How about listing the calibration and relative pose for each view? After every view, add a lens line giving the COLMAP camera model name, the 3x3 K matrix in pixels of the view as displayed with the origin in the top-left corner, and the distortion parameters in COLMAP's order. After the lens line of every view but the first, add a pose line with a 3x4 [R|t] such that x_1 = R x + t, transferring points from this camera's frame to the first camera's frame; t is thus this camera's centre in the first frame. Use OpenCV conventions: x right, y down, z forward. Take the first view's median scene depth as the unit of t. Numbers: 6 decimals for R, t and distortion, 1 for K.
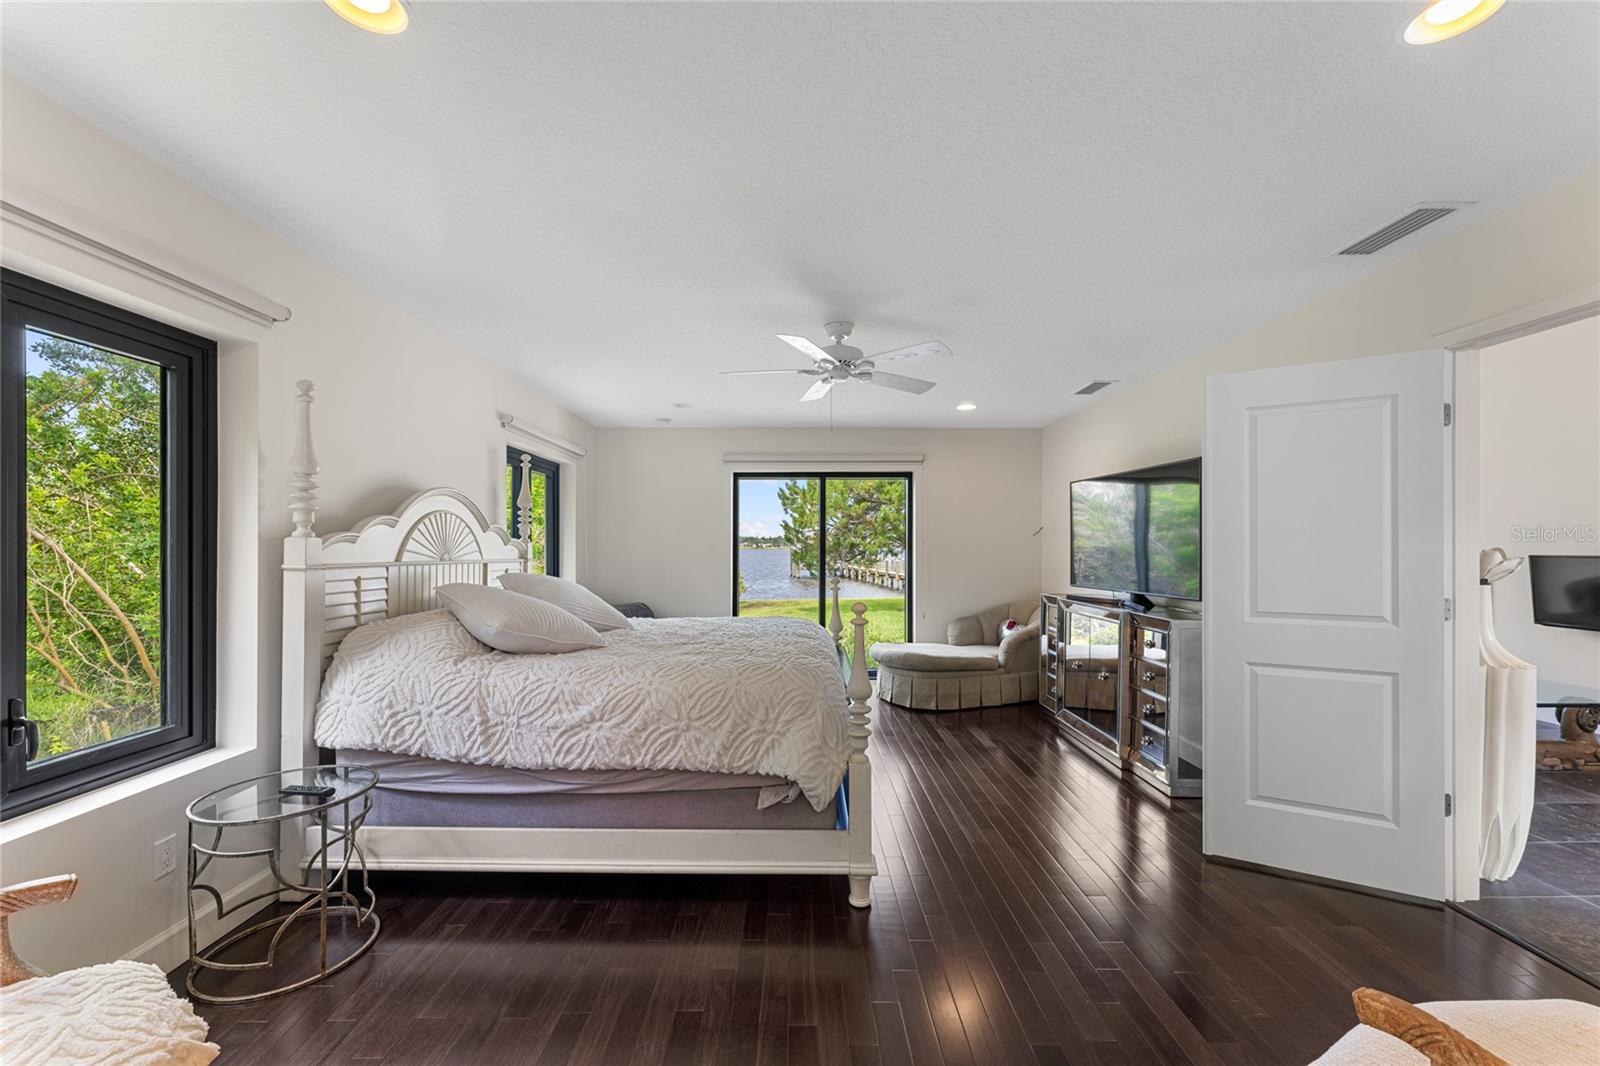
lens RADIAL K [[655.1, 0, 800.0], [0, 655.1, 533.0], [0, 0, 1]] dist [0.001432, 0.000074]
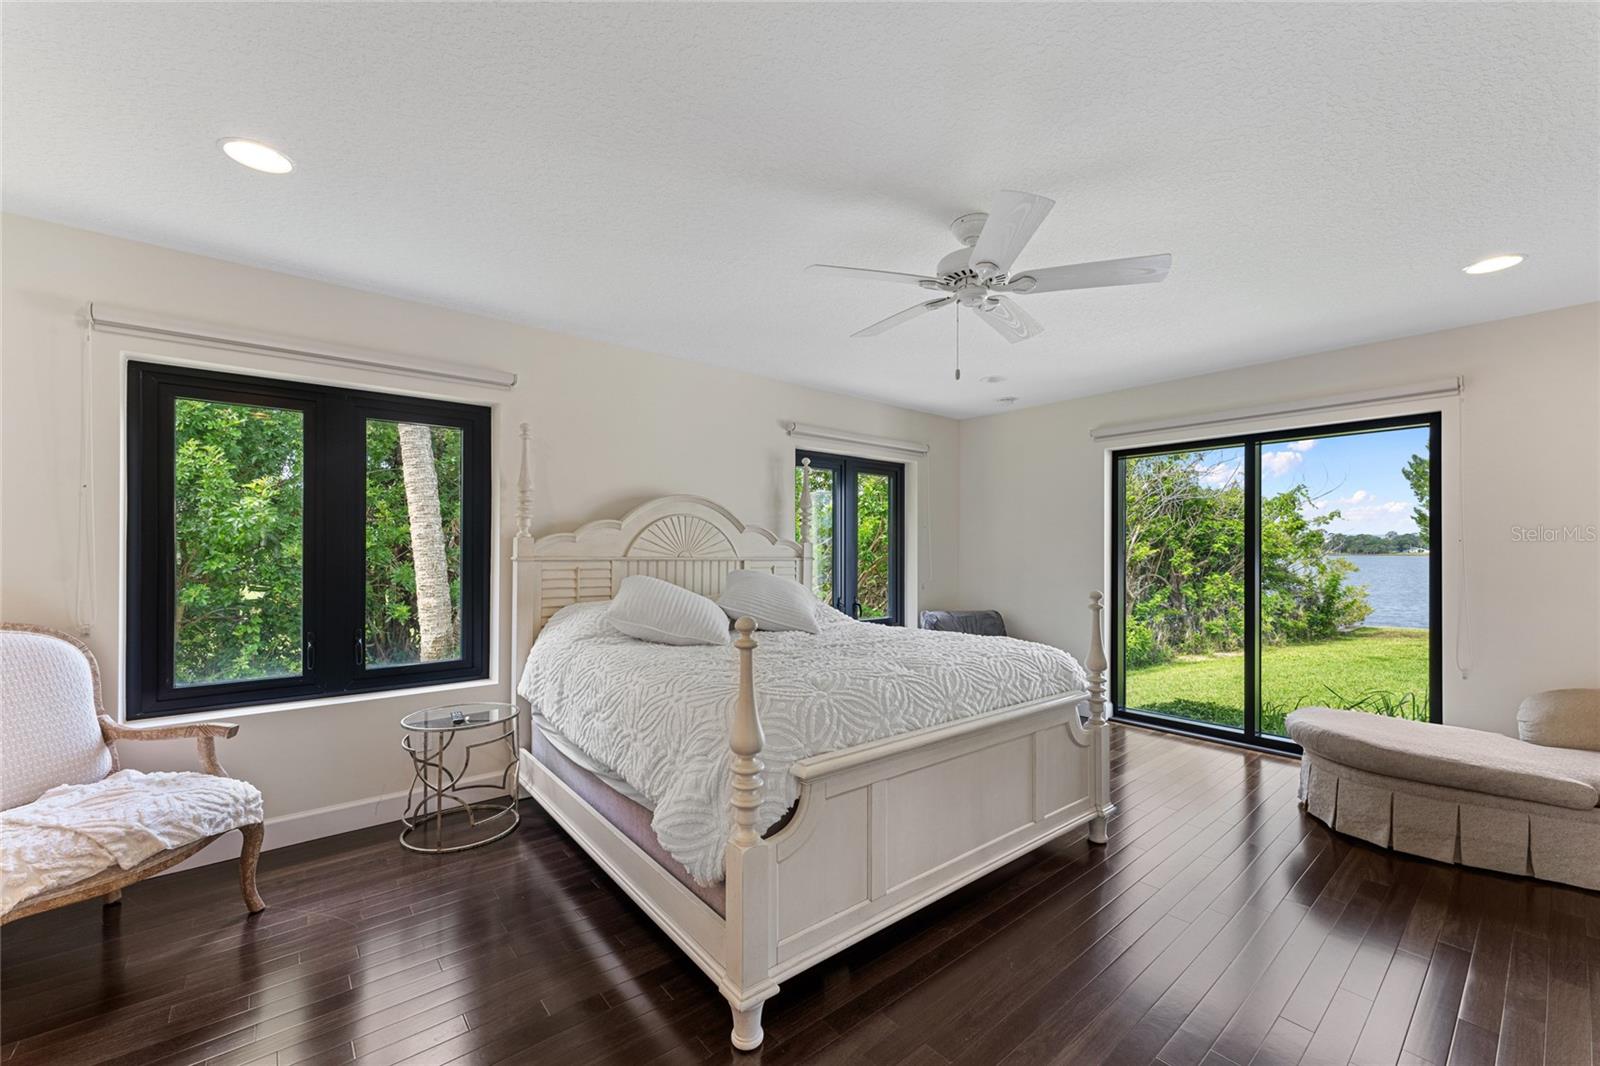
lens RADIAL K [[644.1, 0, 793.9], [0, 644.1, 535.2], [0, 0, 1]] dist [0.002877, 0.000222]
pose [[0.624570, -0.015720, -0.780811, 0.417105], [0.013972, 0.999862, -0.008953, 0.014323], [0.780844, -0.005318, 0.624704, 0.375661]]
